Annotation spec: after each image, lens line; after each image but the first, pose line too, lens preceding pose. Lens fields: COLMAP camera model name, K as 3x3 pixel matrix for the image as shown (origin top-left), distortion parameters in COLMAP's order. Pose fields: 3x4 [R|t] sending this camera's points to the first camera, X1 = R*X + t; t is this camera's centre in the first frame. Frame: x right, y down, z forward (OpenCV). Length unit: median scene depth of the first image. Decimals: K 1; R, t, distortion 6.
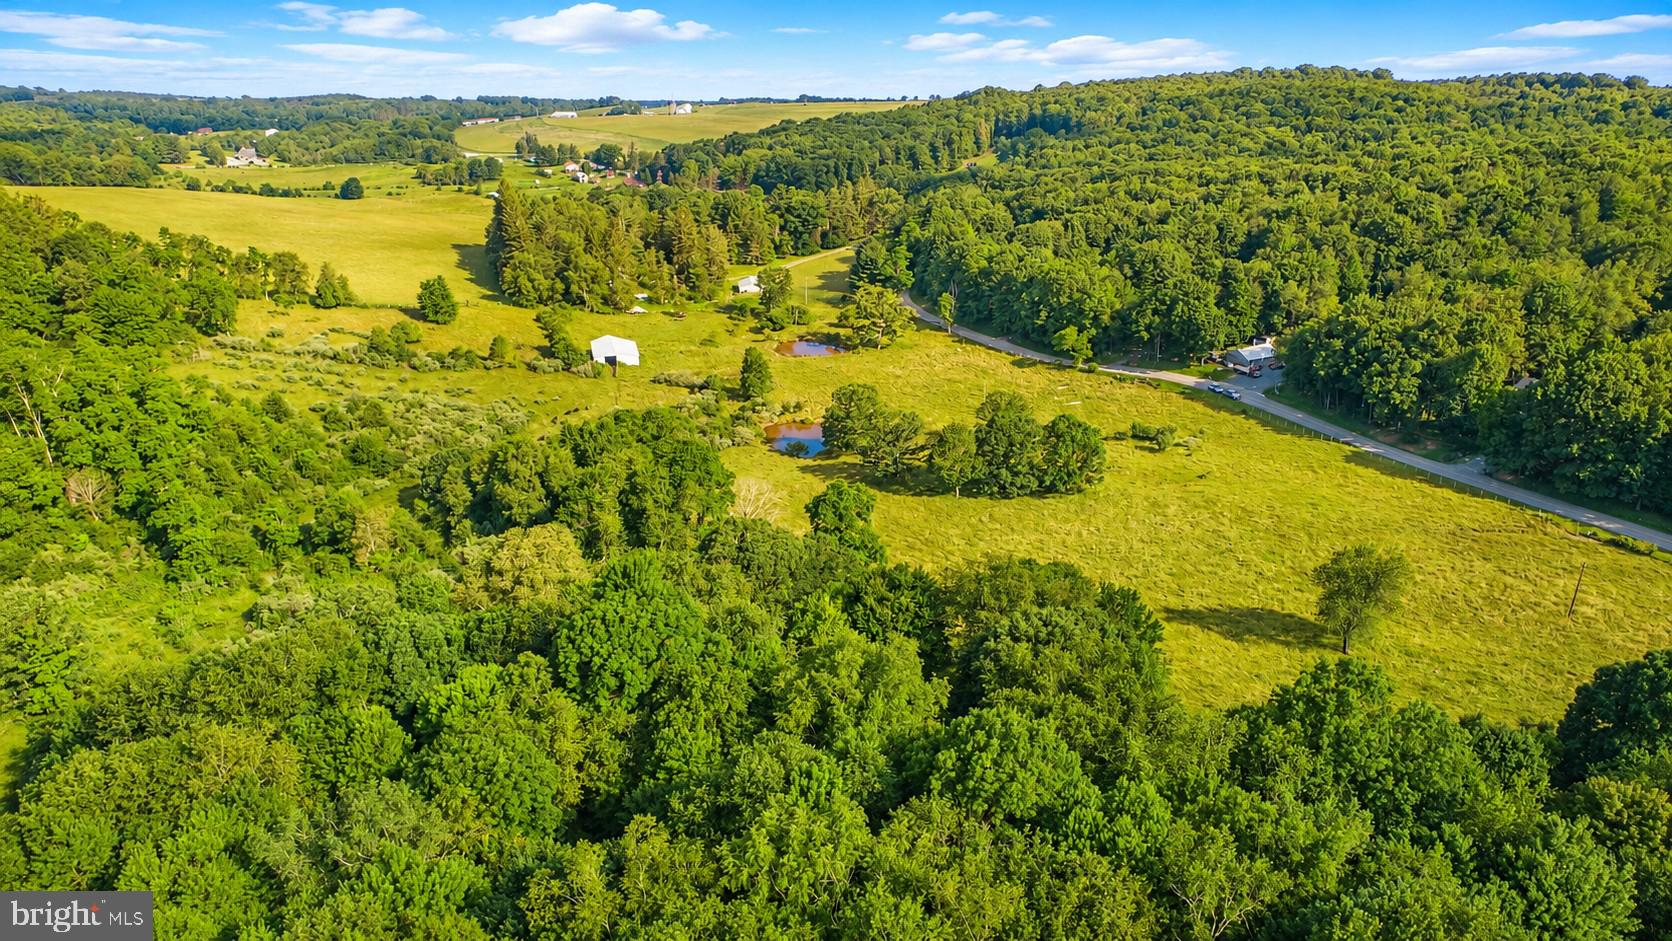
lens RADIAL K [[1090.4, 0, 835.2], [0, 1090.4, 574.2], [0, 0, 1]] dist [-0.011996, -0.000192]
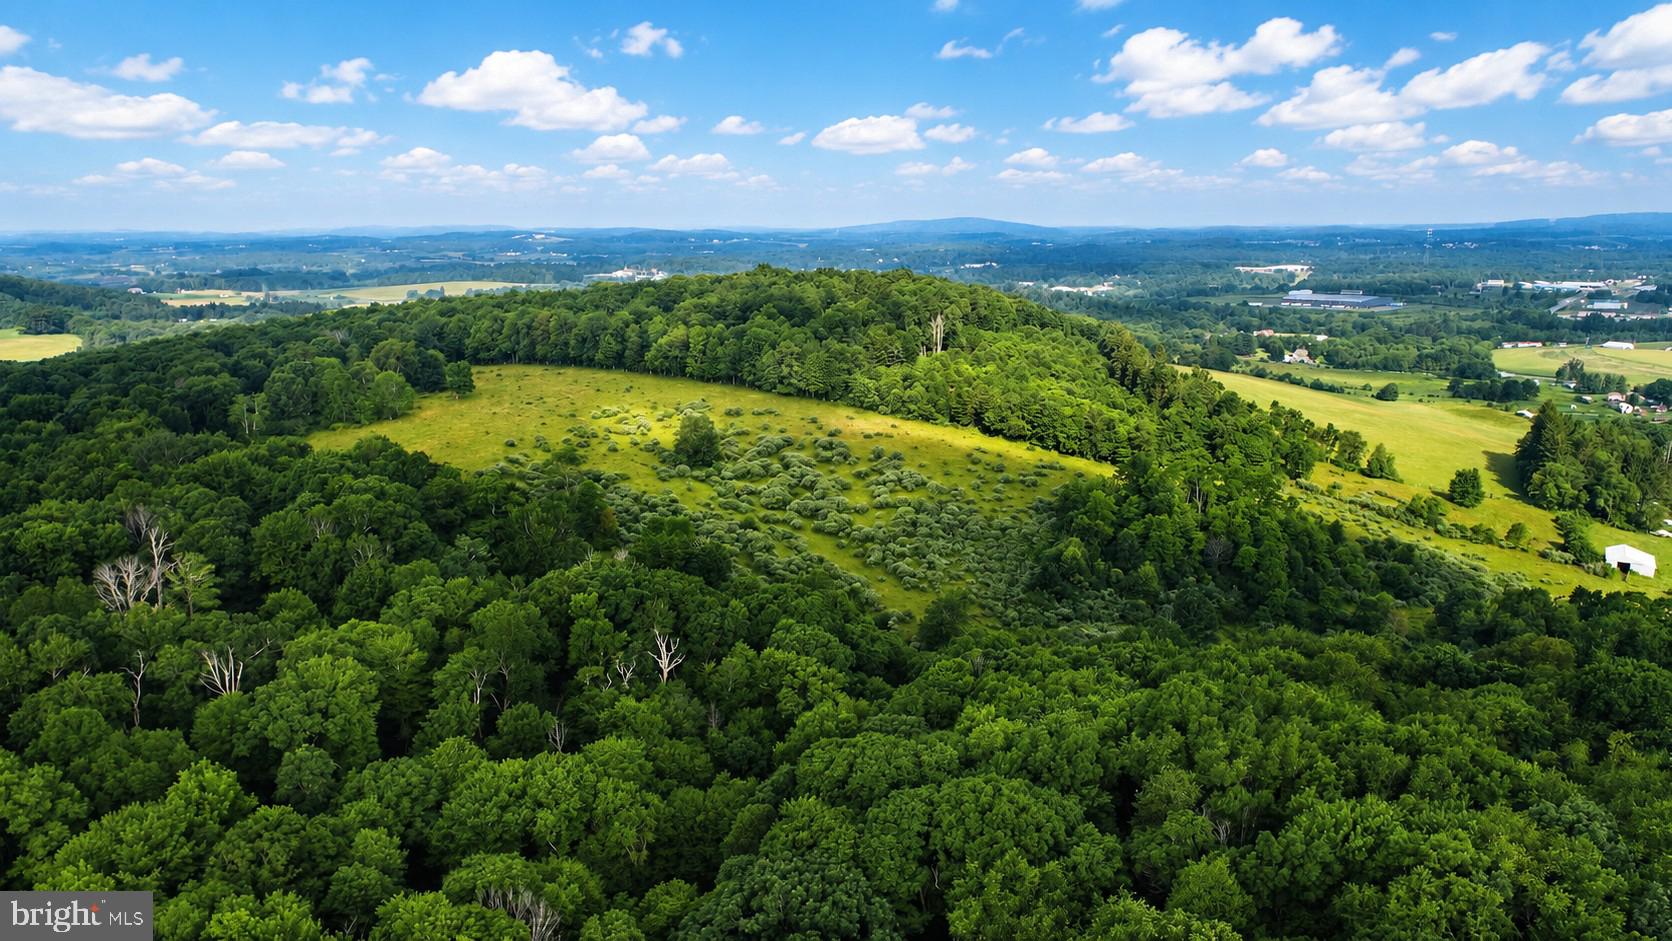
lens RADIAL K [[1143.1, 0, 835.5], [0, 1143.1, 527.6], [0, 0, 1]] dist [0.063060, -0.073494]
pose [[0.691685, 0.198283, -0.694447, 0.043023], [-0.347309, 0.934406, -0.079130, 0.126743], [0.633205, 0.295921, 0.715180, -0.322176]]
